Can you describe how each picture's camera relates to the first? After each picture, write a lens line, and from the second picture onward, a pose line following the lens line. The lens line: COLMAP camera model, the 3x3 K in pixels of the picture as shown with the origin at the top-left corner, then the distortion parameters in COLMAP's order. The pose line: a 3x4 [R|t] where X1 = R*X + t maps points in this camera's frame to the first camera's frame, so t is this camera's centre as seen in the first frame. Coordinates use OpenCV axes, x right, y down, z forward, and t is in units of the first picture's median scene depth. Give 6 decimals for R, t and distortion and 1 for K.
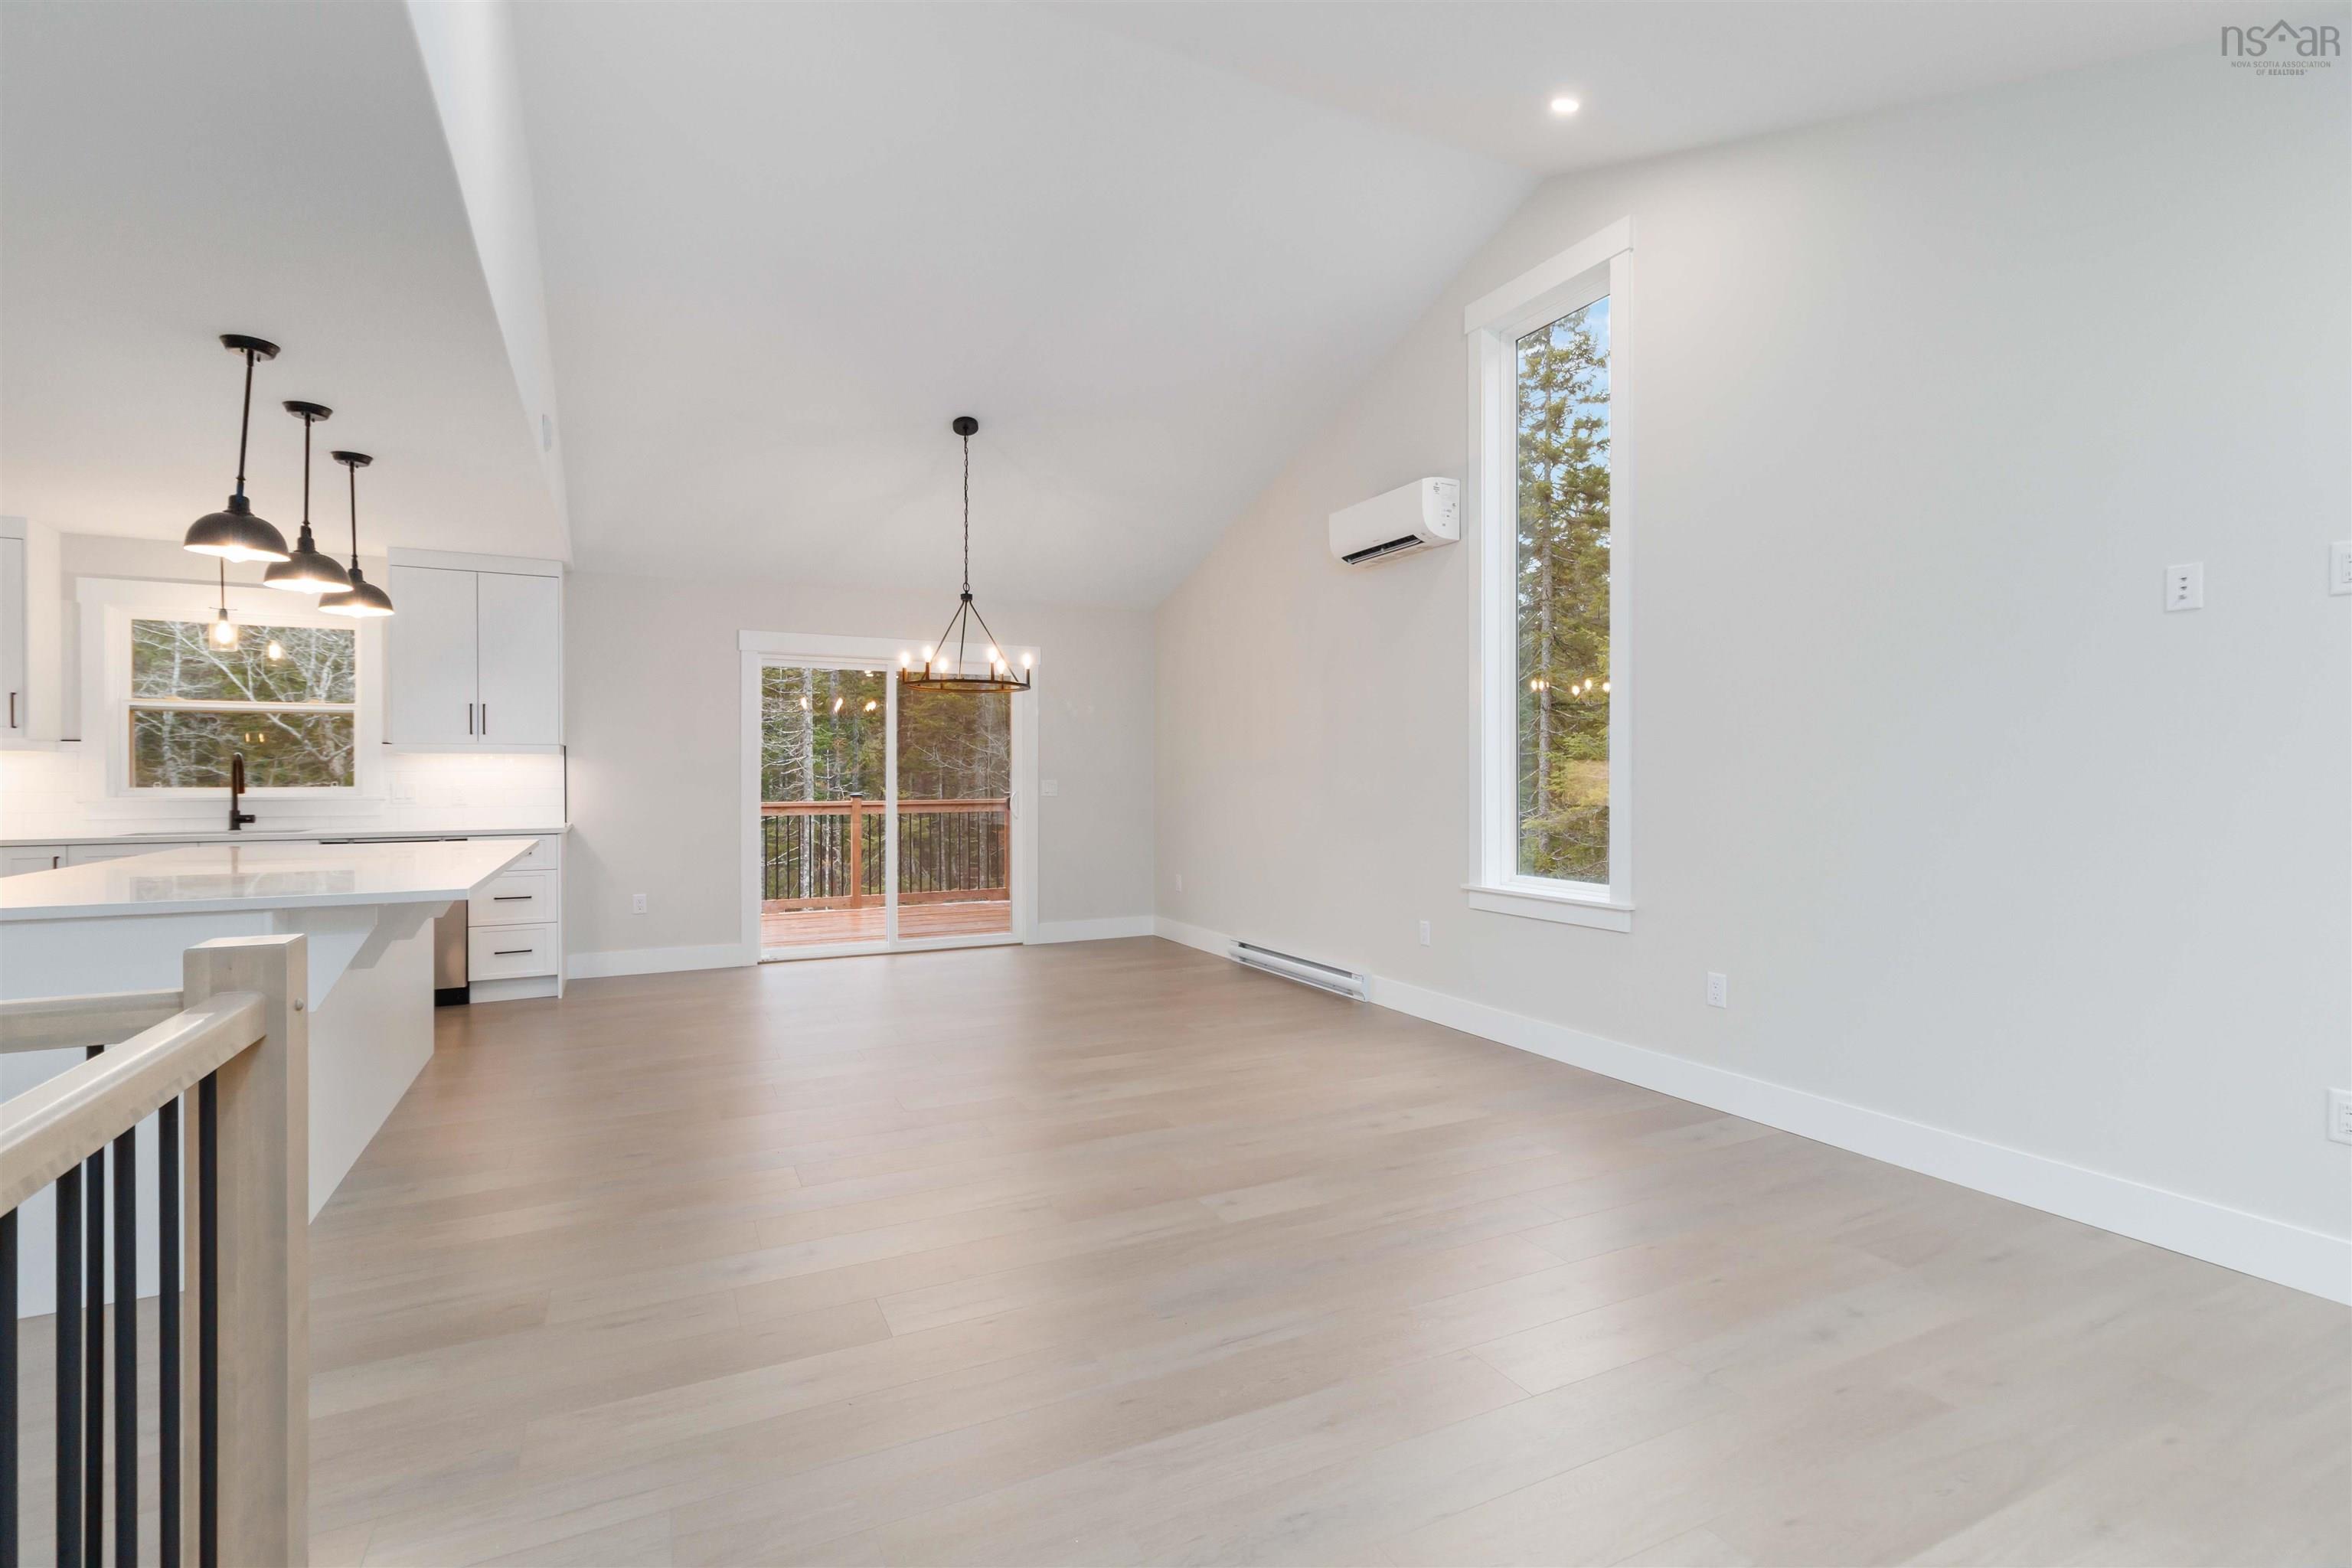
lens RADIAL K [[1111.2, 0, 1211.1], [0, 1111.2, 779.0], [0, 0, 1]] dist [0.002503, -0.000369]
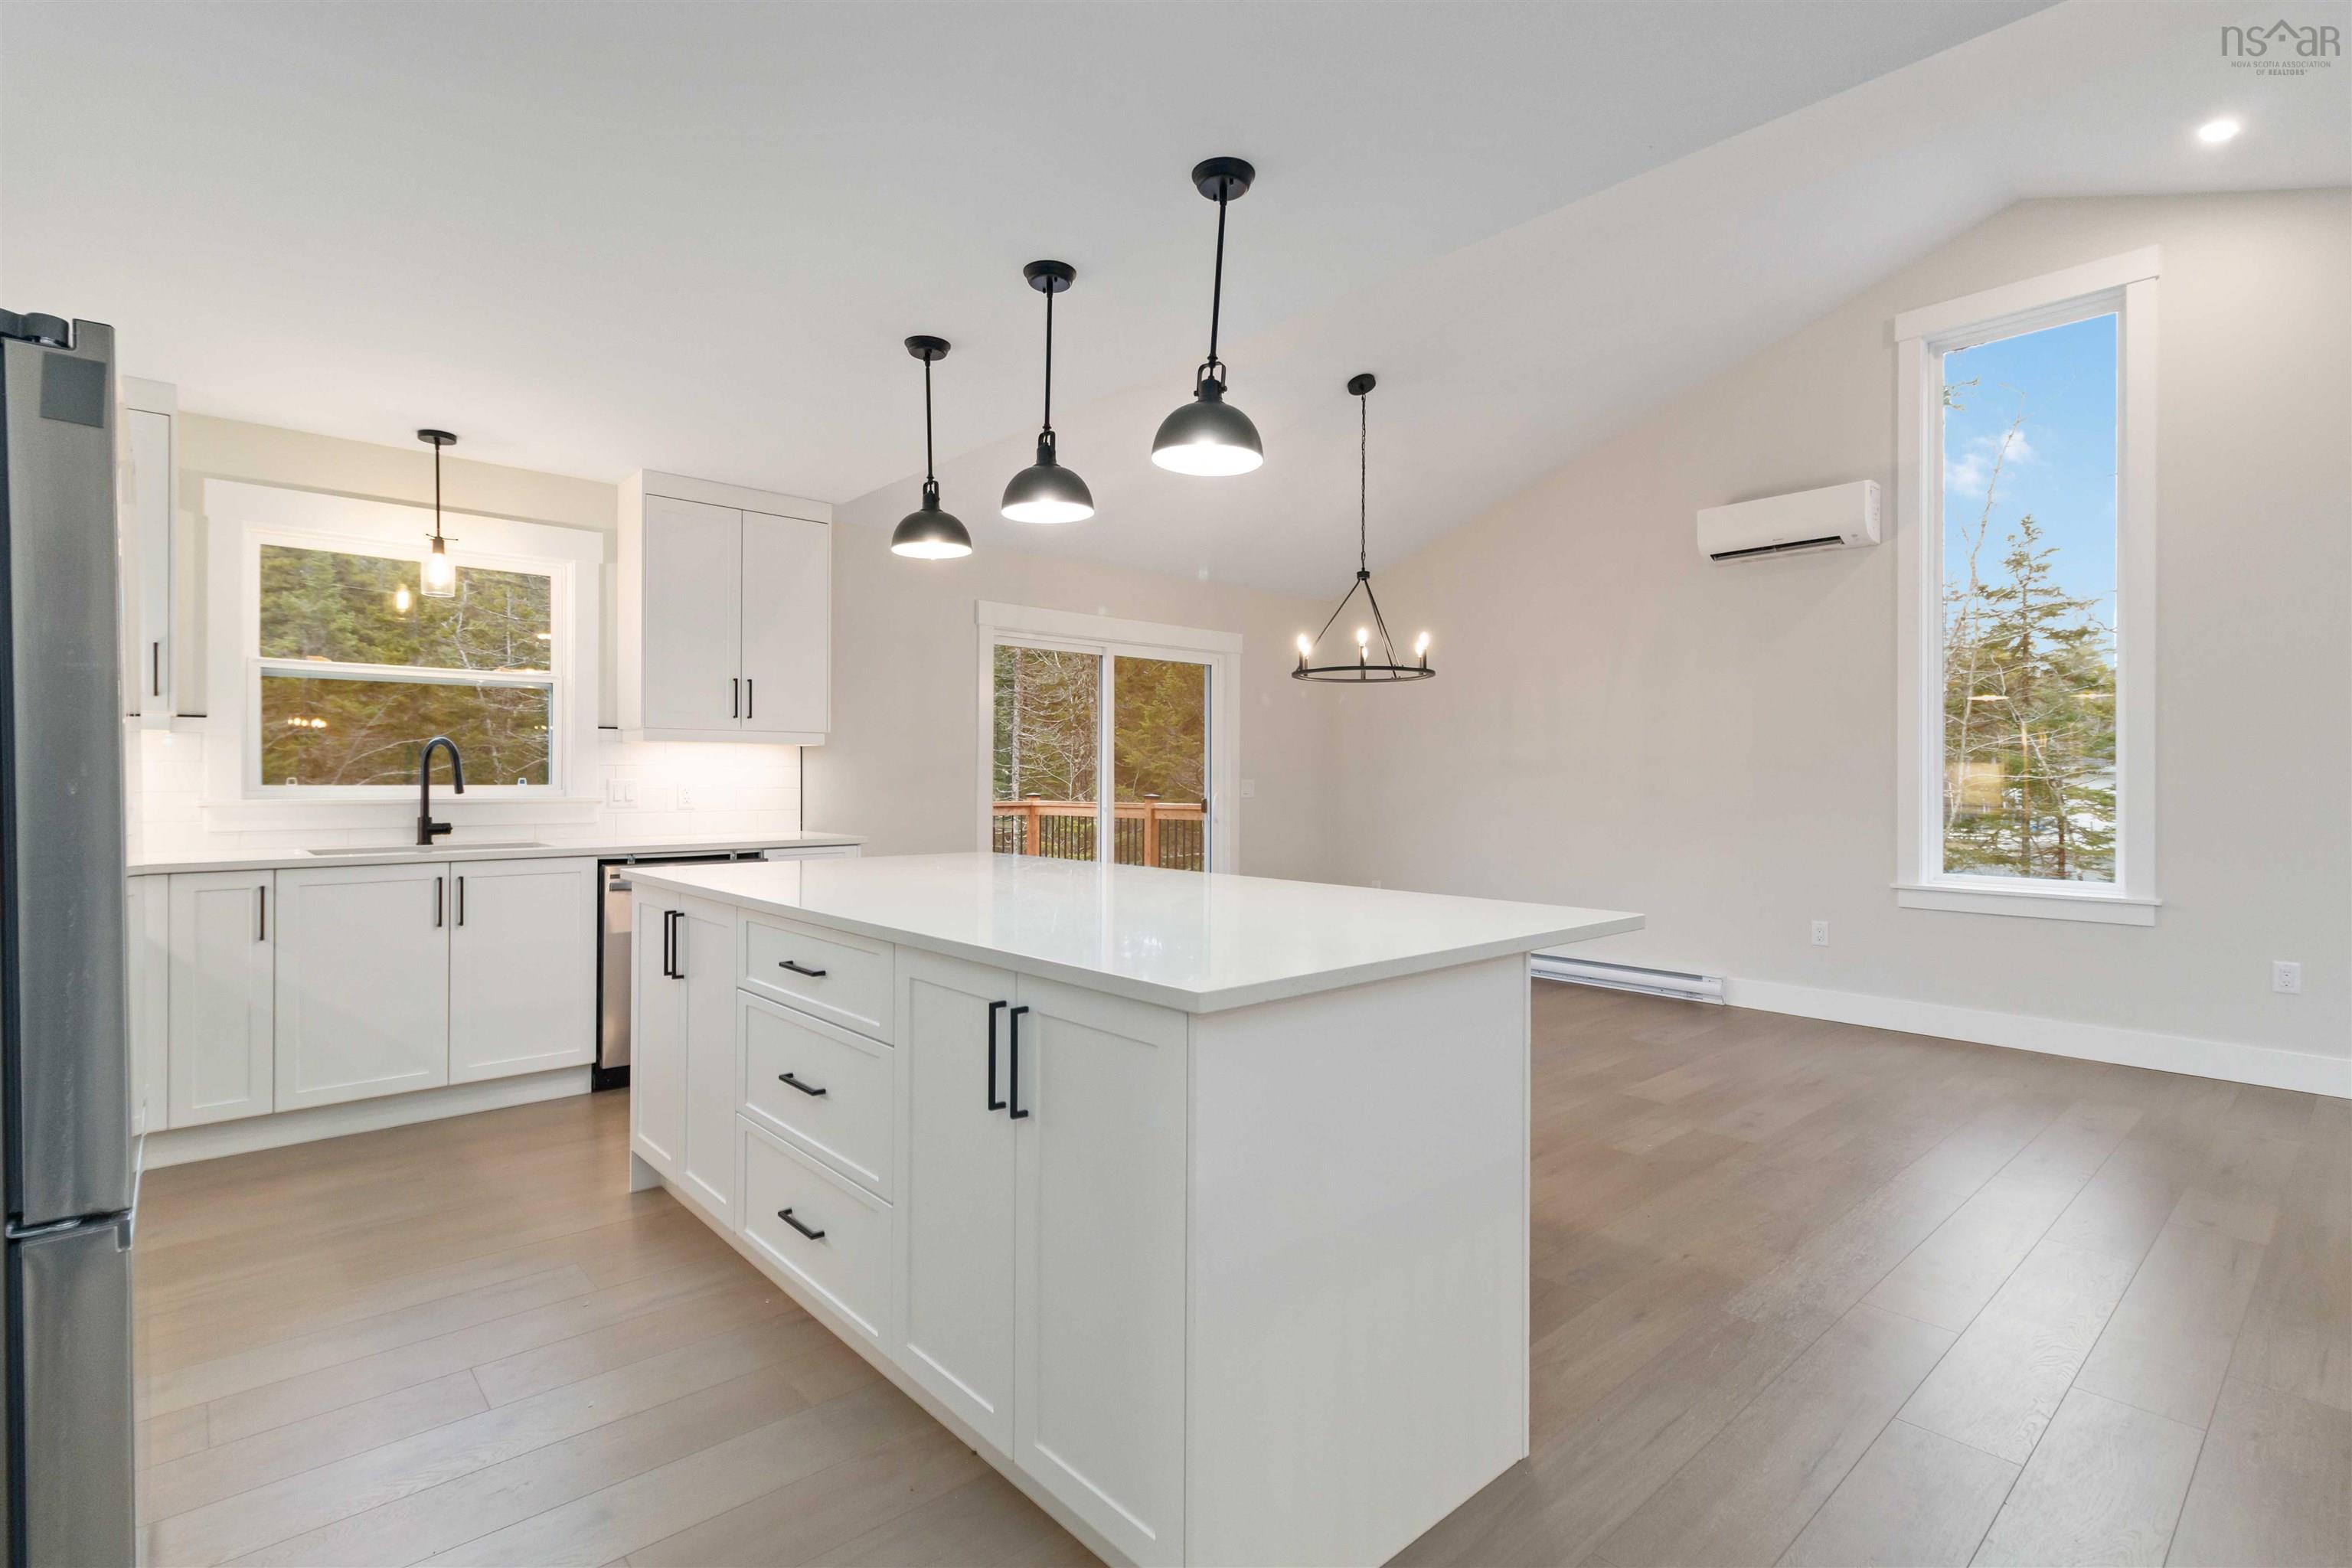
lens RADIAL K [[1111.2, 0, 1211.1], [0, 1111.2, 779.0], [0, 0, 1]] dist [0.002503, -0.000369]
pose [[0.963499, 0.003975, 0.267681, -0.577492], [-0.003700, 0.999992, -0.001533, 0.002665], [-0.267685, 0.000486, 0.963506, 0.168635]]
